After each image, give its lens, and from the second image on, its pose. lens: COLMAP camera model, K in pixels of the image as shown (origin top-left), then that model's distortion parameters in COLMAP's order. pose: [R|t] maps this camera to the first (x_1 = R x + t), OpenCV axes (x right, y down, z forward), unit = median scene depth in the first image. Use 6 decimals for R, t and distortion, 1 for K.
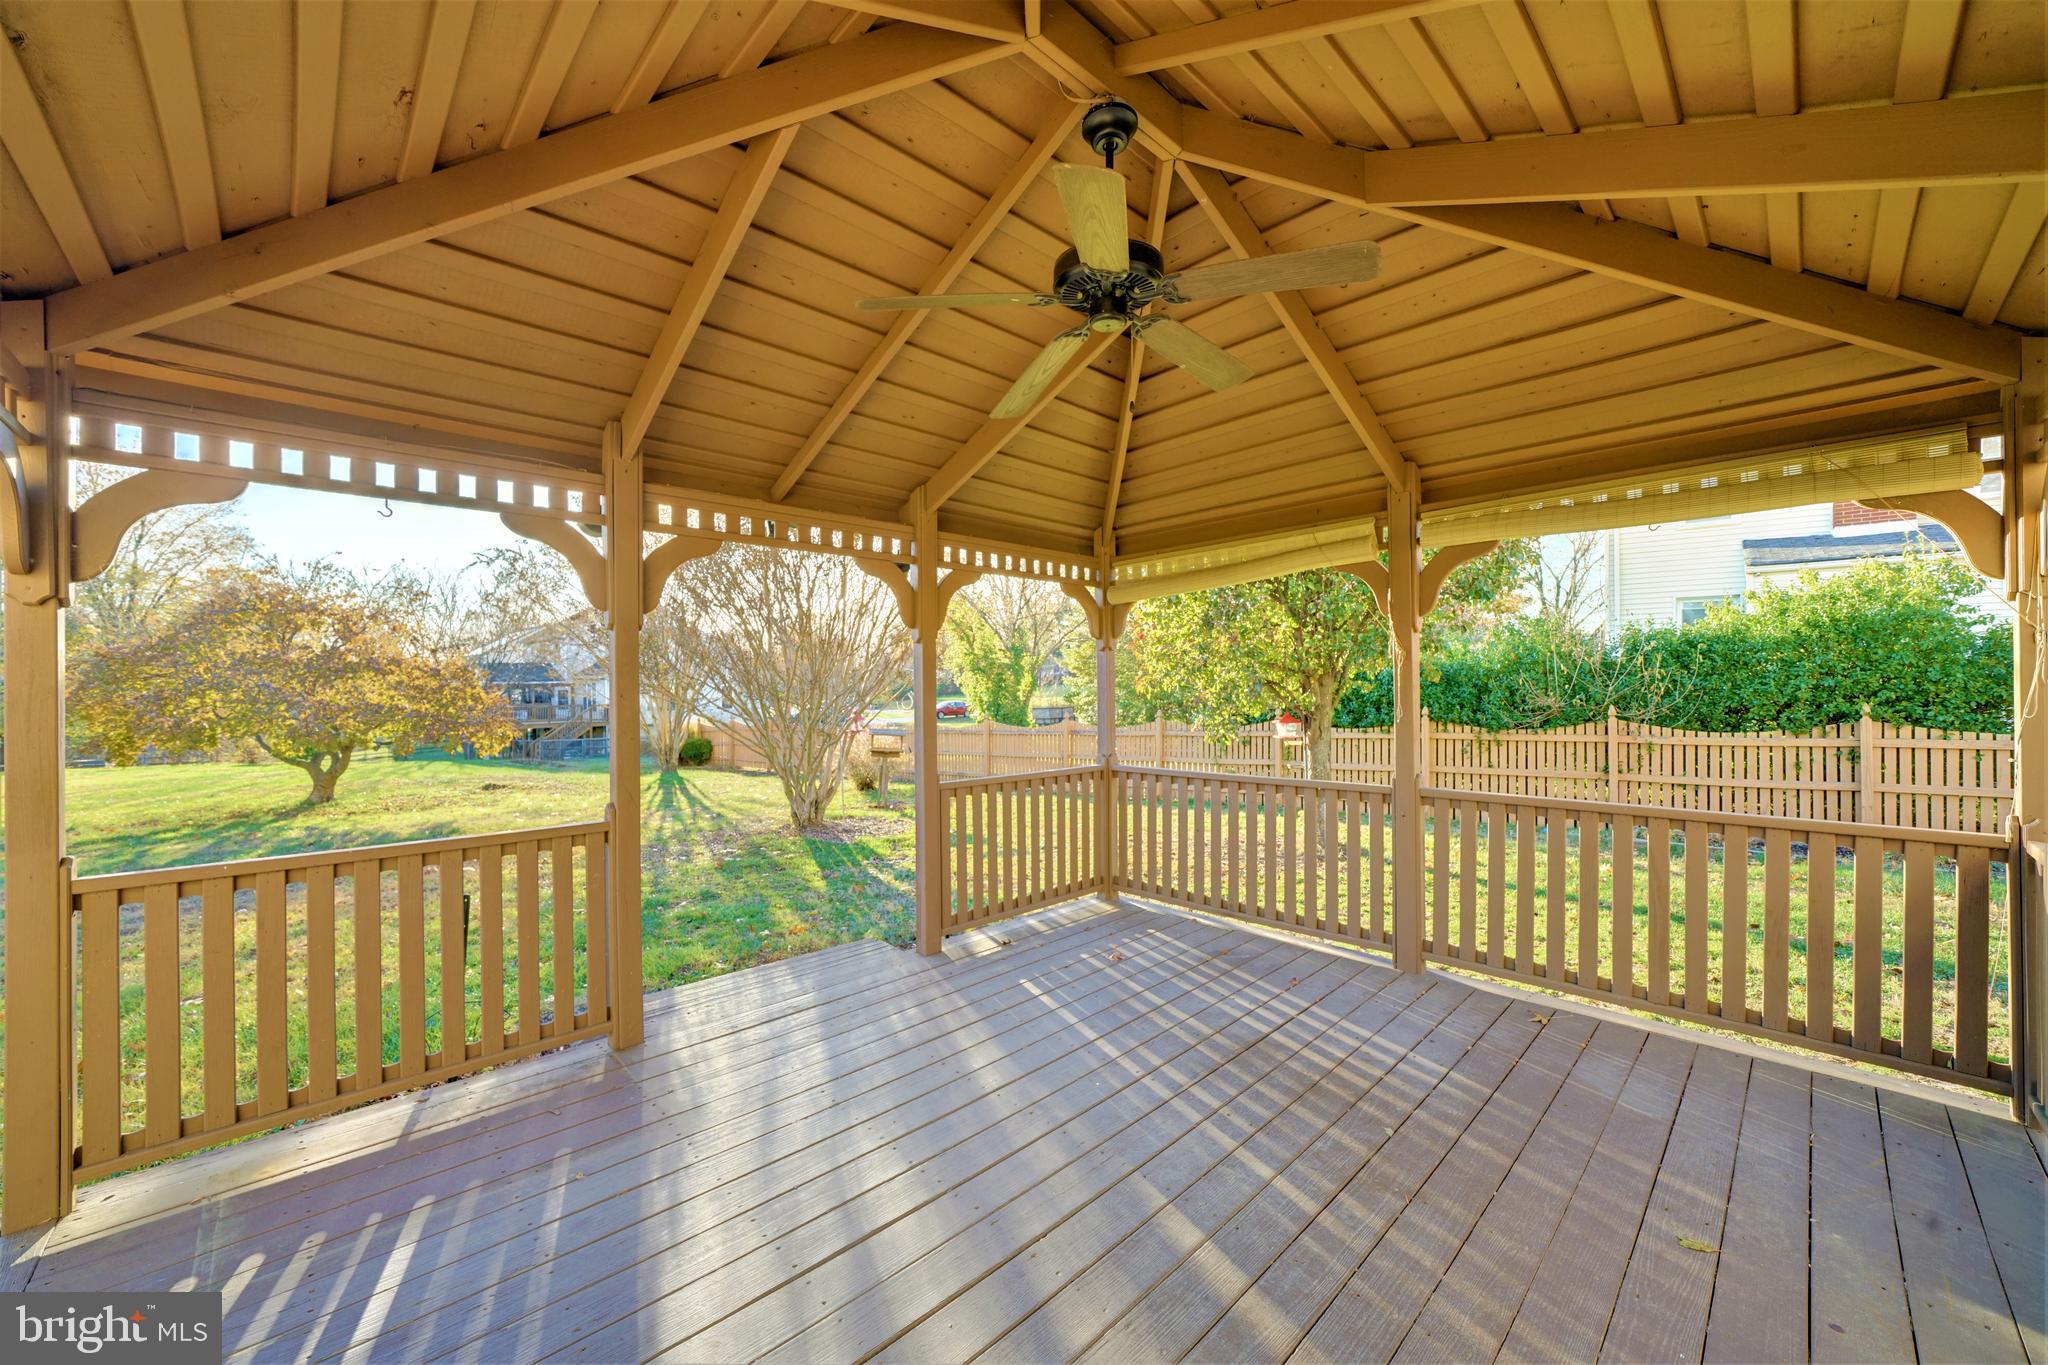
lens RADIAL K [[764.3, 0, 1019.3], [0, 764.3, 683.9], [0, 0, 1]] dist [-0.008518, -0.000235]
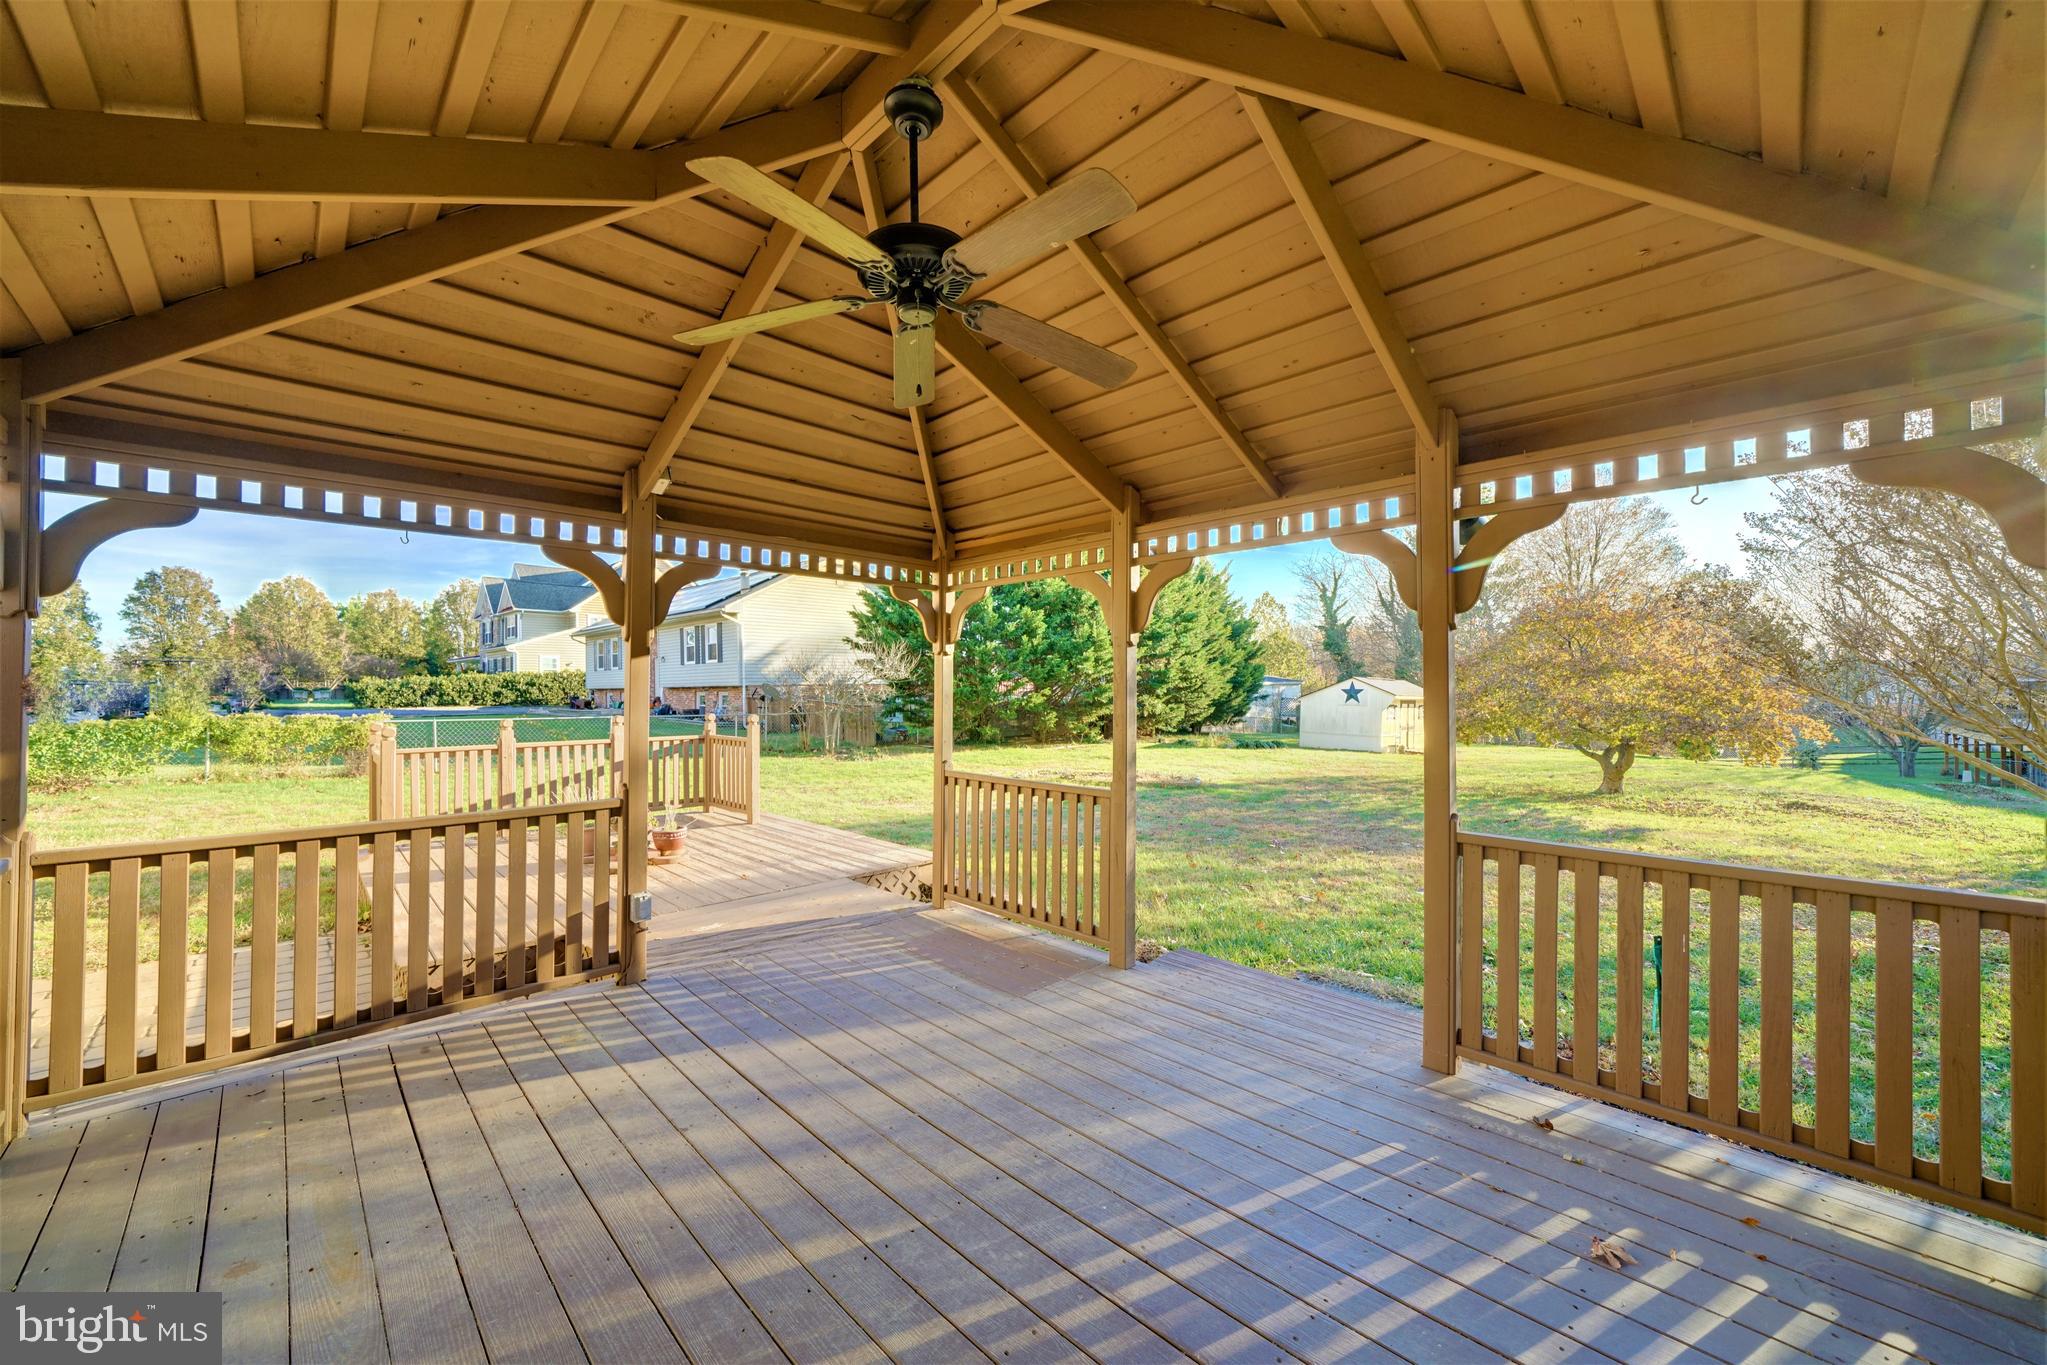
lens RADIAL K [[763.9, 0, 1021.3], [0, 763.9, 676.2], [0, 0, 1]] dist [-0.008518, -0.000235]
pose [[0.016638, -0.011341, -0.999797, 0.252318], [0.003678, 0.999930, -0.011281, -0.002164], [0.999855, -0.003490, 0.016679, 0.258937]]
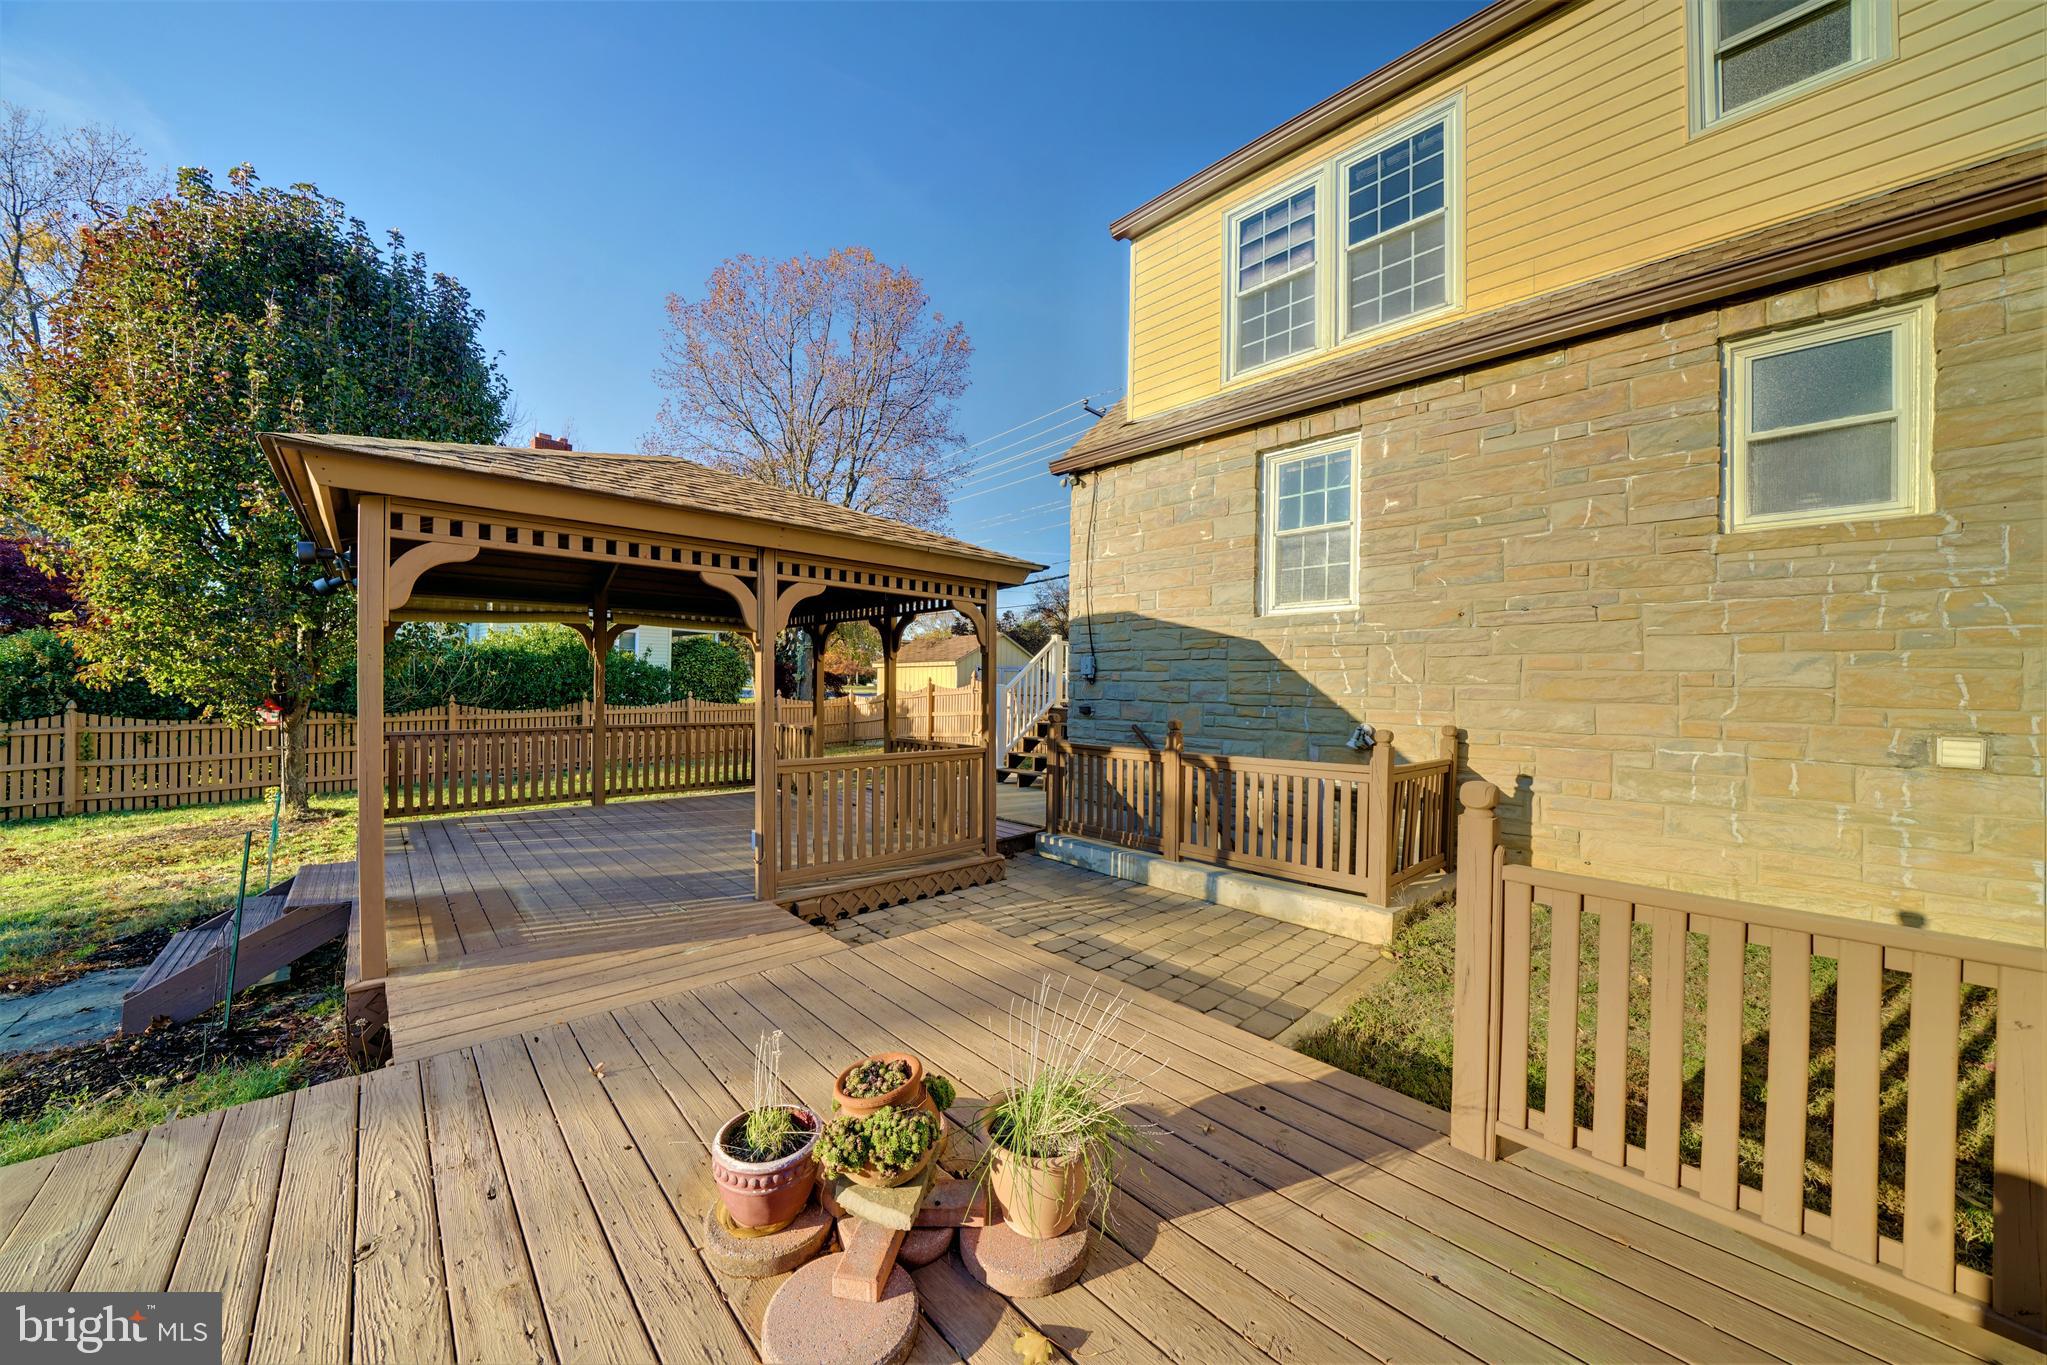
lens RADIAL K [[705.9, 0, 1021.8], [0, 705.9, 679.7], [0, 0, 1]] dist [-0.023893, 0.002015]
pose [[0.008027, 0.017003, 0.999823, -0.642808], [-0.016555, 0.999721, -0.016868, 0.005276], [-0.999831, -0.016417, 0.008306, -0.118693]]
